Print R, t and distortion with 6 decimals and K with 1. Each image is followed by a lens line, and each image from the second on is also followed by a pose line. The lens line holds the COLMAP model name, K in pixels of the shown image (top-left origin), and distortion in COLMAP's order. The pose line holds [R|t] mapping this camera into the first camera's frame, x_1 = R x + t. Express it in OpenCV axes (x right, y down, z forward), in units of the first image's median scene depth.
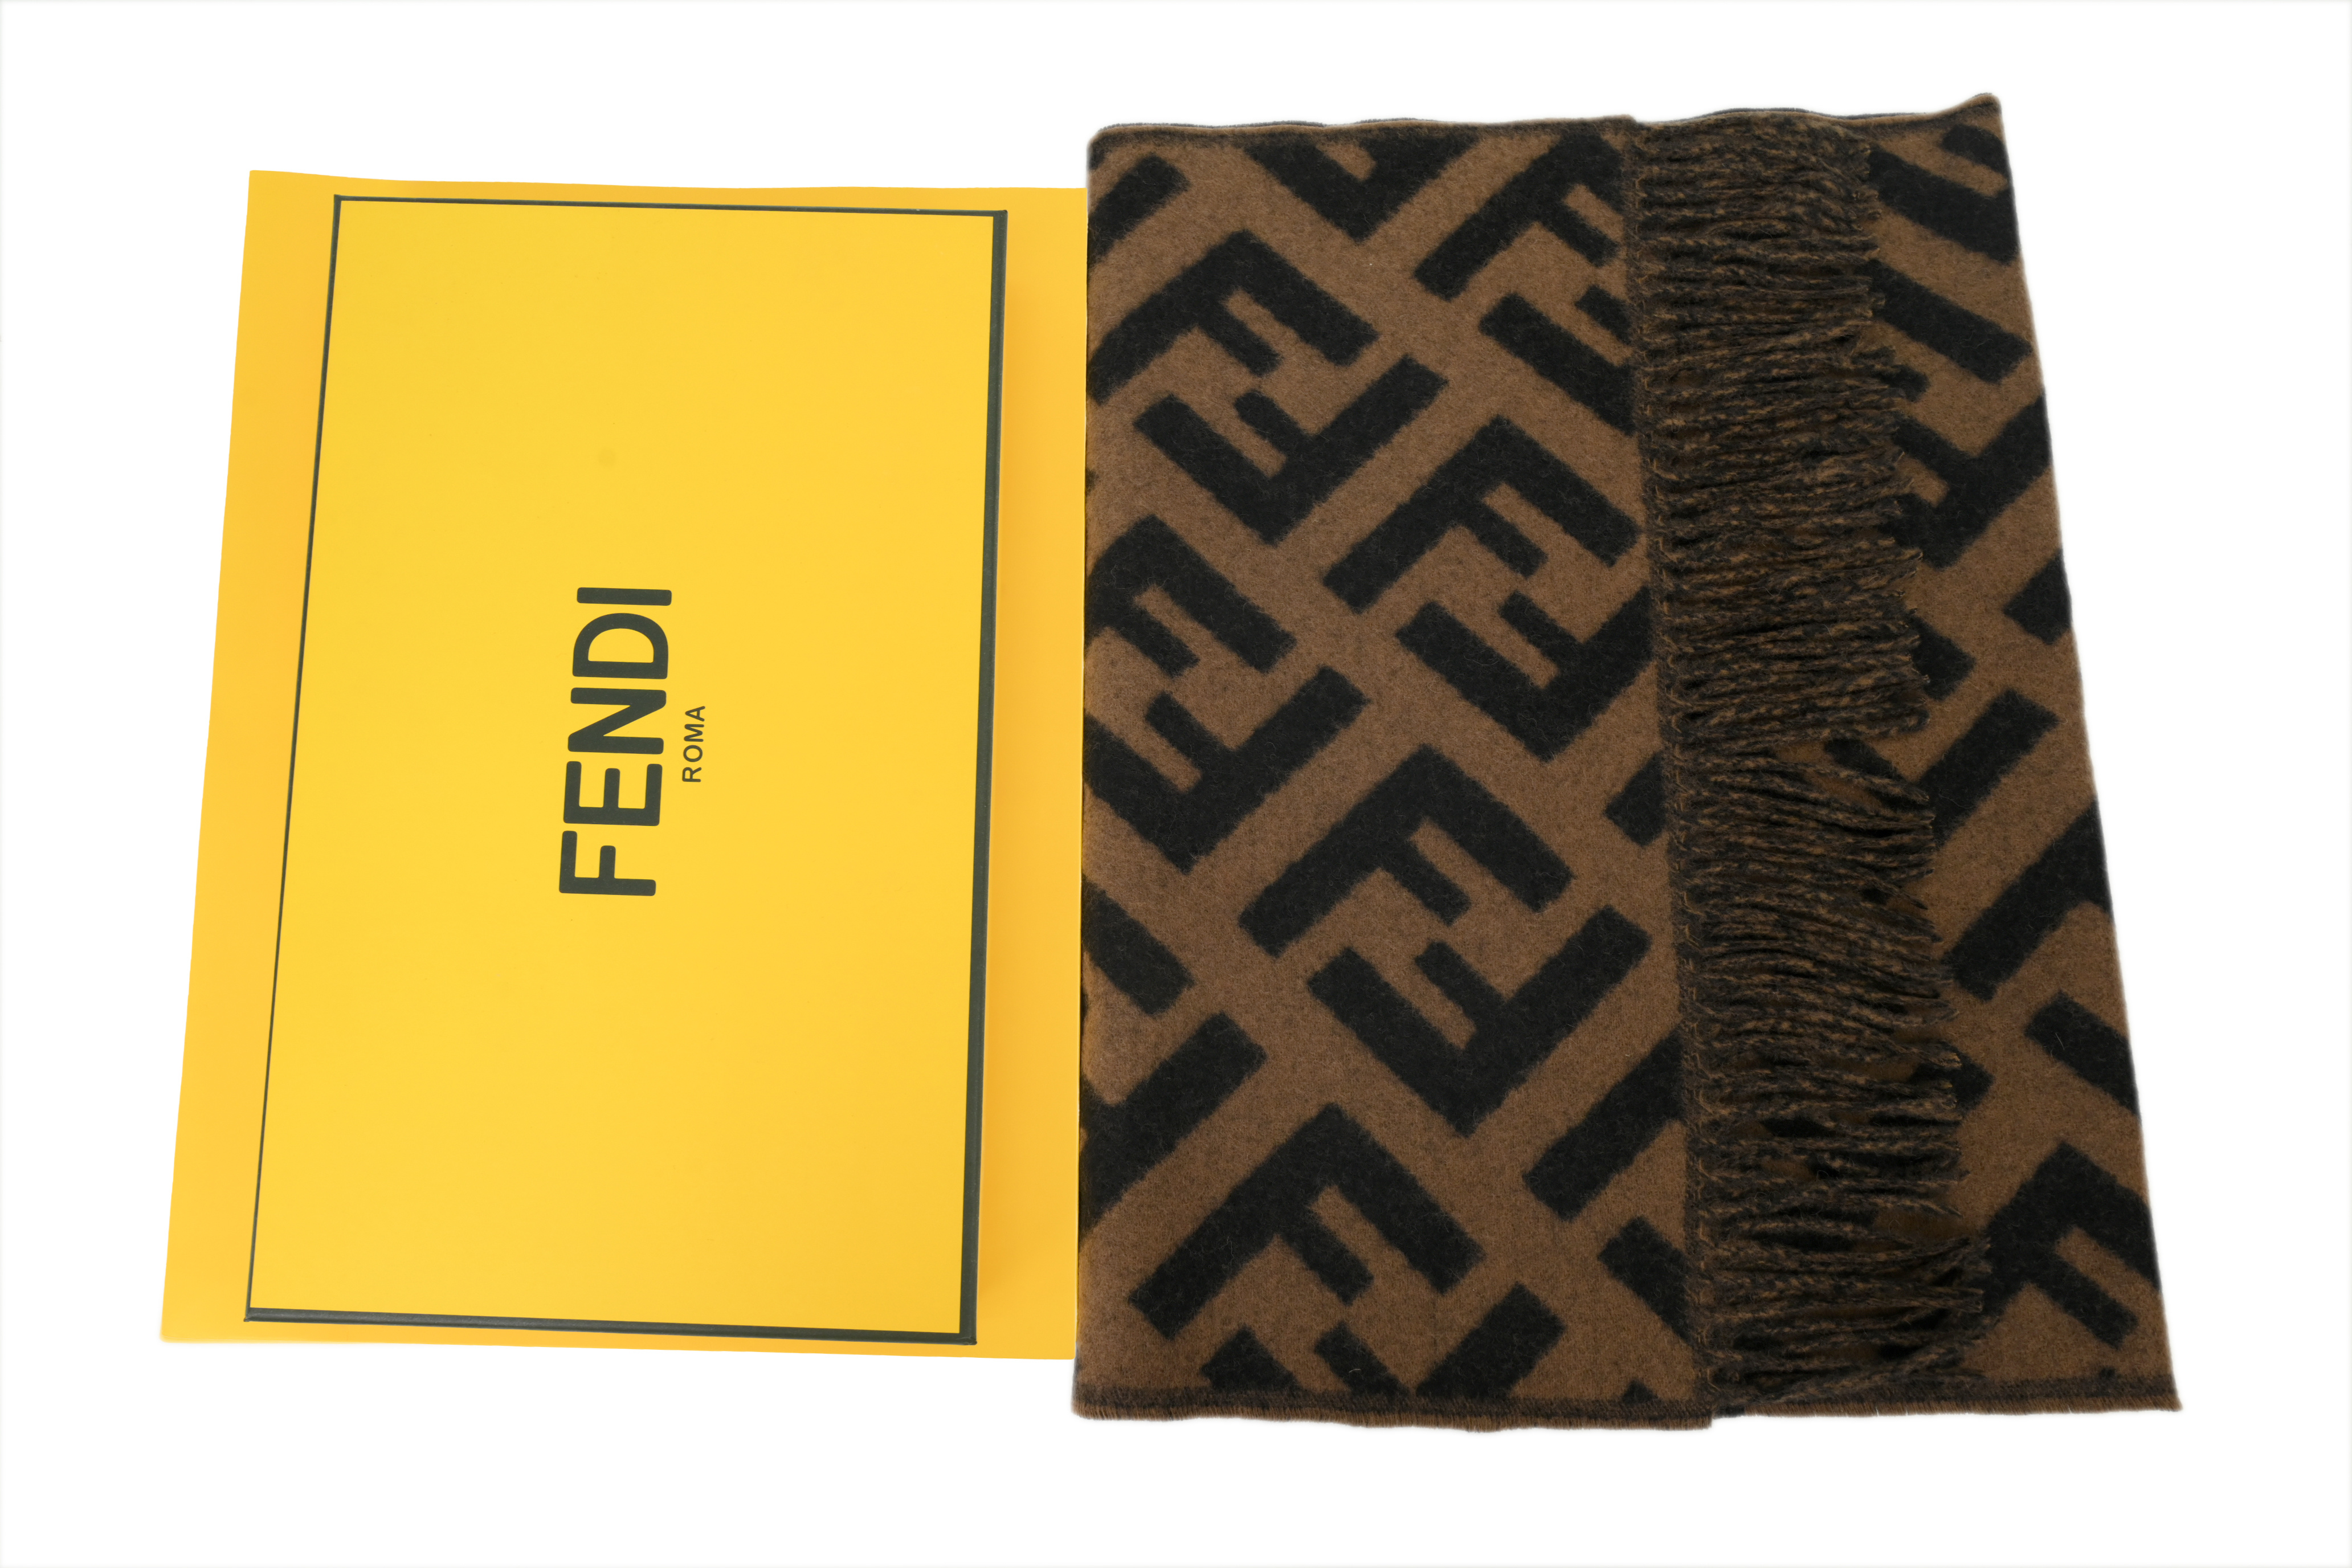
lens RADIAL K [[1547.9, 0, 1176.0], [0, 1547.9, 784.0], [0, 0, 1]] dist [0.006178, -0.000931]
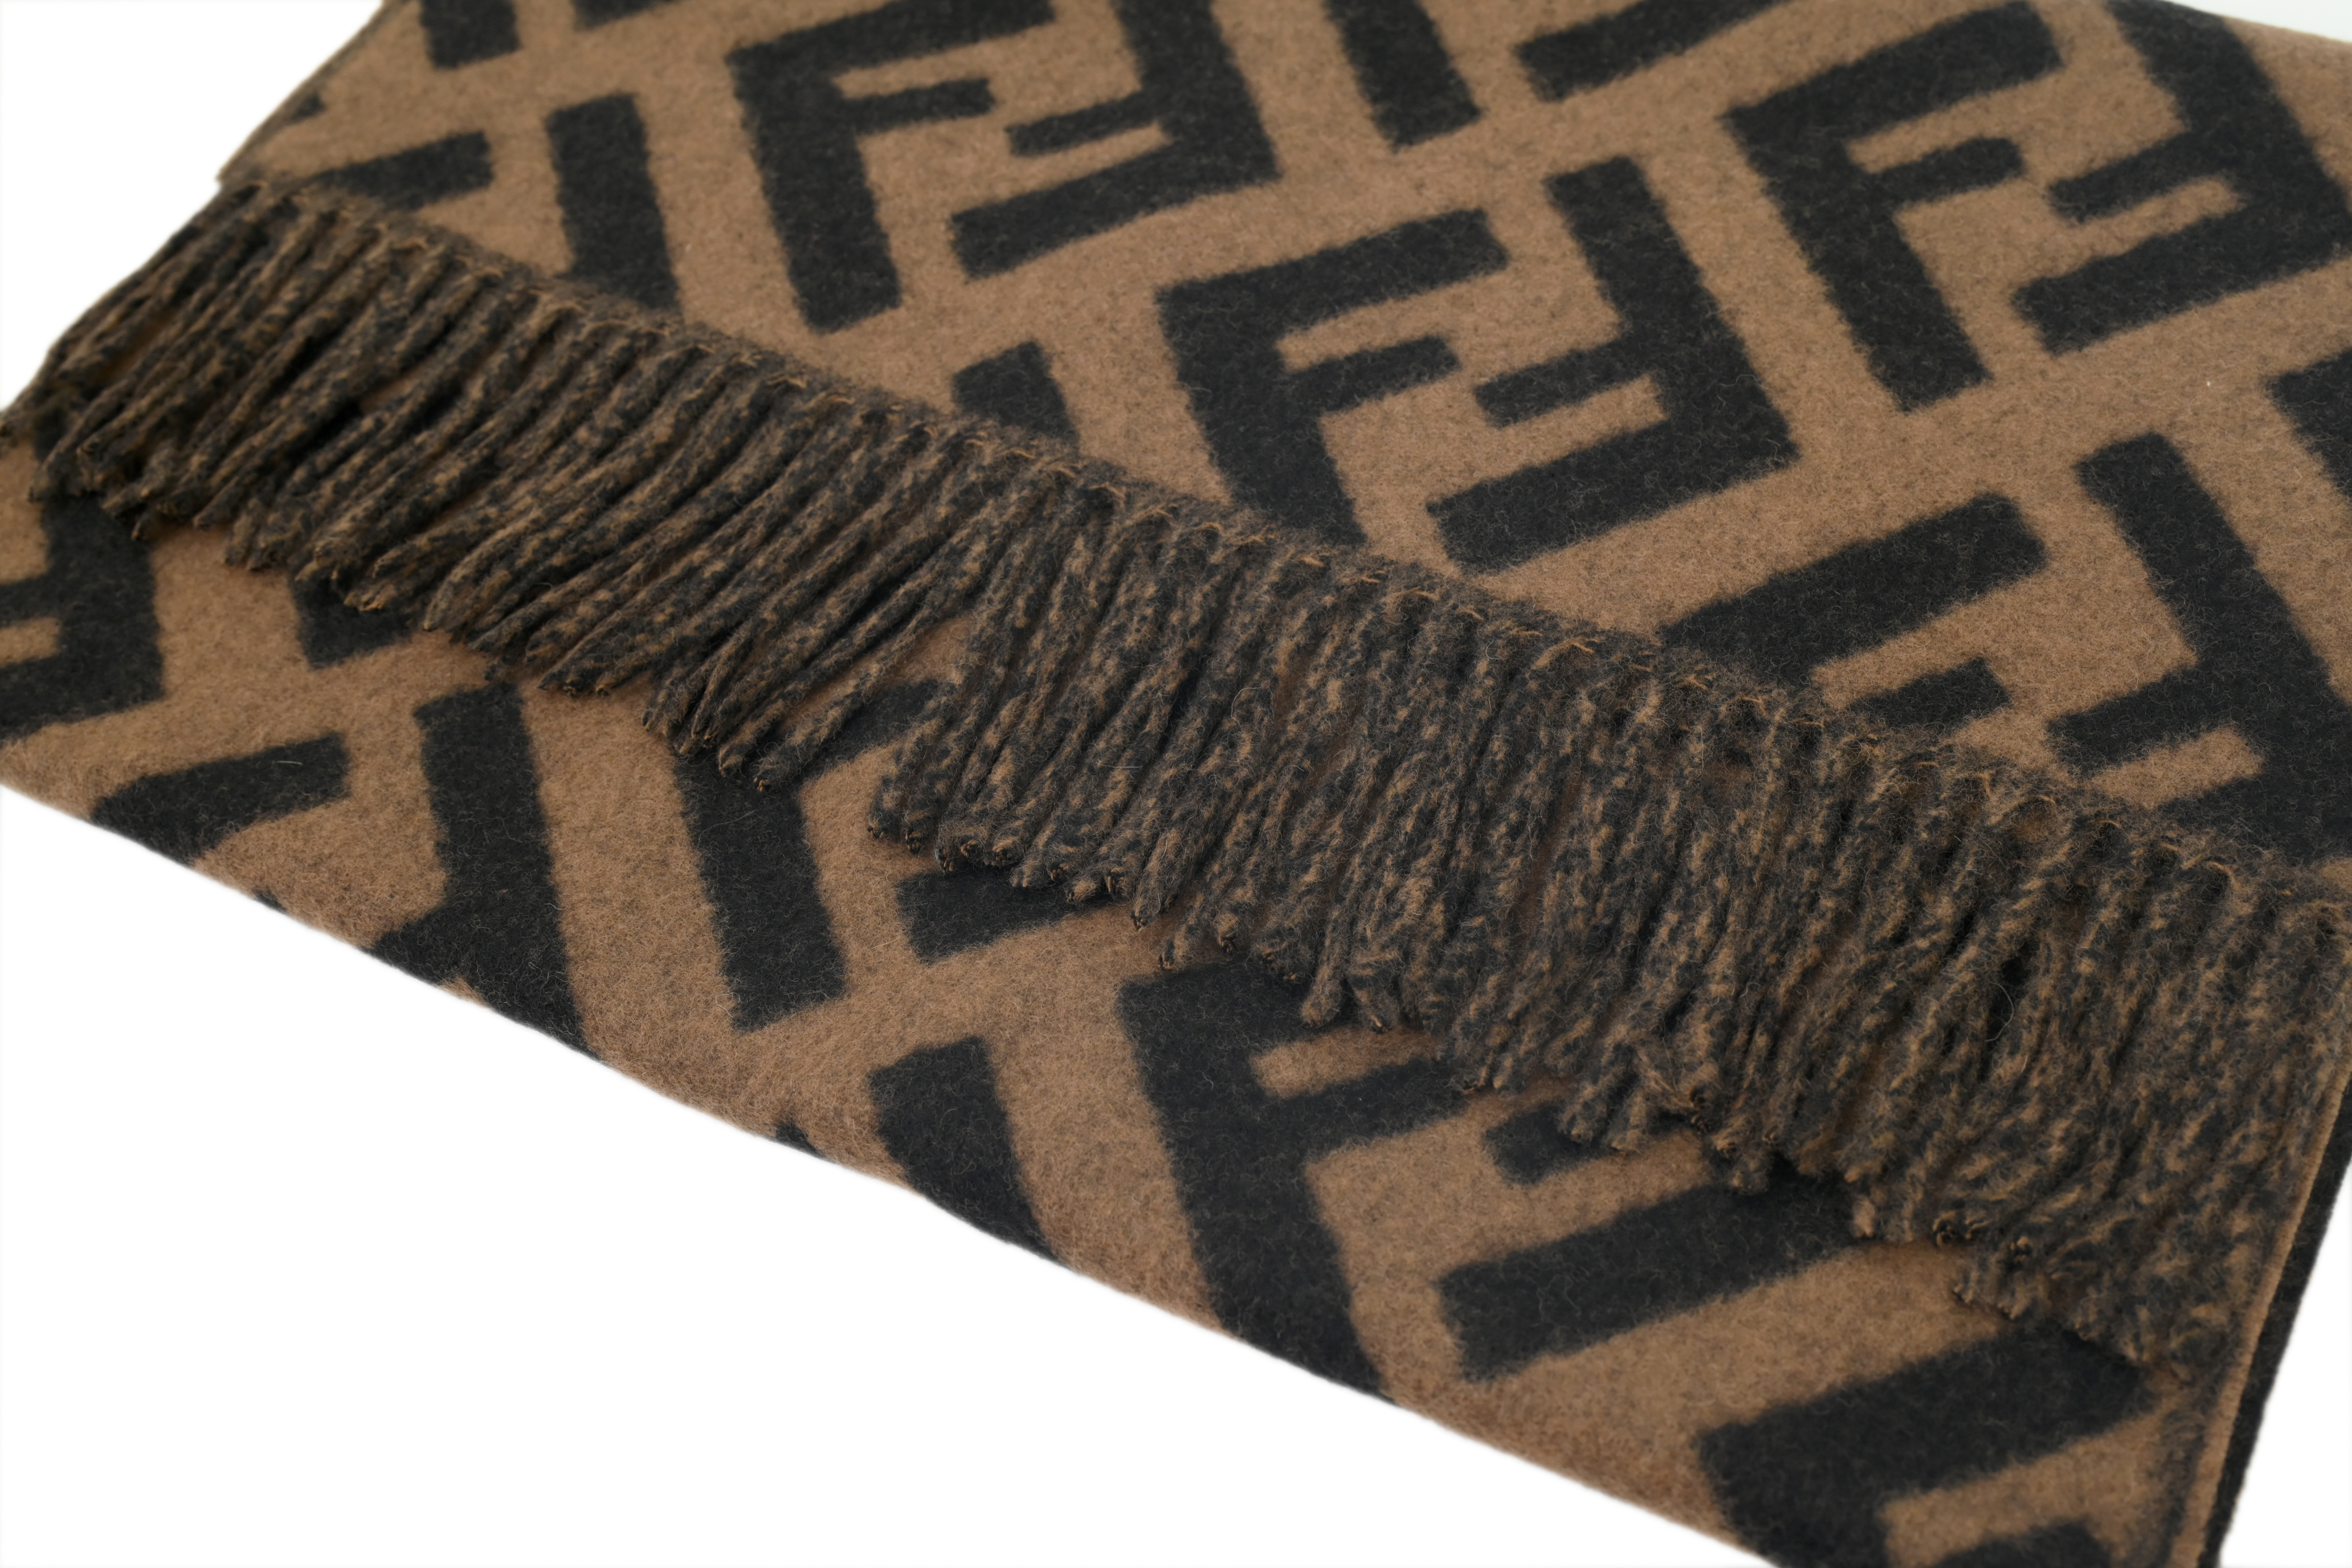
lens RADIAL K [[3079.4, 0, 1176.0], [0, 3079.4, 784.0], [0, 0, 1]] dist [0.018457, 0.037187]
pose [[-0.469031, 0.745308, -0.473843, 0.896114], [-0.825870, -0.180003, 0.534357, -0.652611], [0.312967, 0.641962, 0.699954, 0.308914]]
